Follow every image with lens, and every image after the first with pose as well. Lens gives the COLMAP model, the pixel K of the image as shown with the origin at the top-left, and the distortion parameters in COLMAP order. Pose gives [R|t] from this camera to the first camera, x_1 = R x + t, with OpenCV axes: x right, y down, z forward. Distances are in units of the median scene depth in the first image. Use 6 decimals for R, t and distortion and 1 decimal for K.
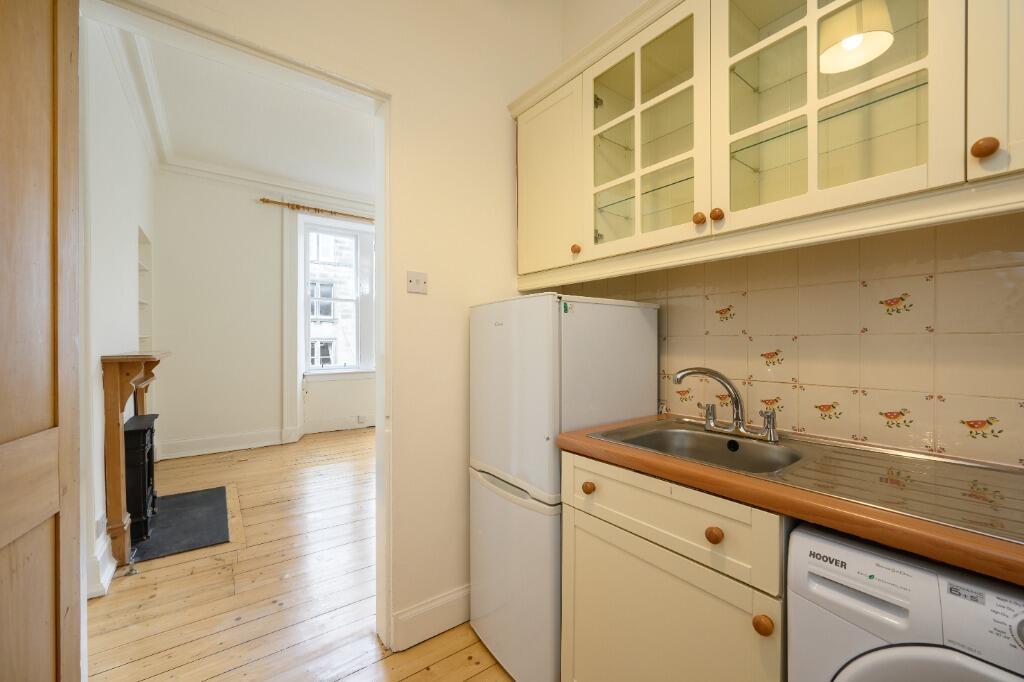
lens RADIAL K [[411.1, 0, 517.0], [0, 411.1, 340.9], [0, 0, 1]] dist [-0.001745, 0.000294]
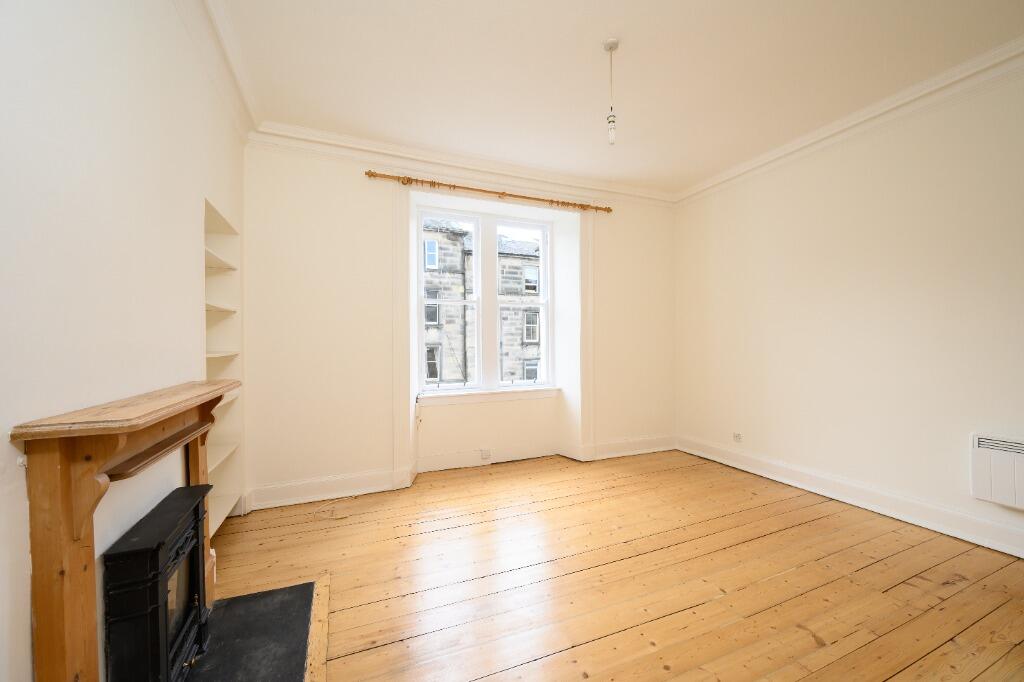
lens RADIAL K [[411.1, 0, 516.3], [0, 411.1, 344.8], [0, 0, 1]] dist [-0.001745, 0.000294]
pose [[0.973955, -0.002332, -0.226730, -0.165896], [0.002716, 0.999995, 0.001382, -0.021320], [0.226726, -0.001962, 0.973957, 0.296006]]
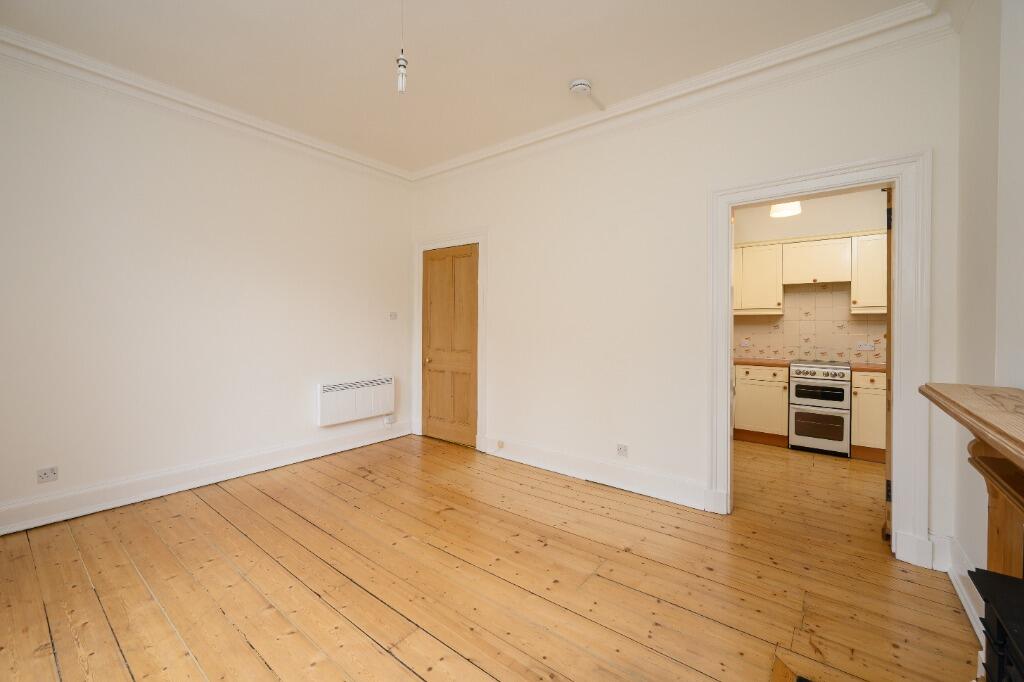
lens RADIAL K [[411.1, 0, 517.9], [0, 411.1, 328.9], [0, 0, 1]] dist [-0.001745, 0.000294]
pose [[-0.284225, -0.006552, 0.958735, -0.587845], [-0.003224, 0.999978, 0.005878, -0.019971], [-0.958752, -0.001420, -0.284240, 0.794328]]
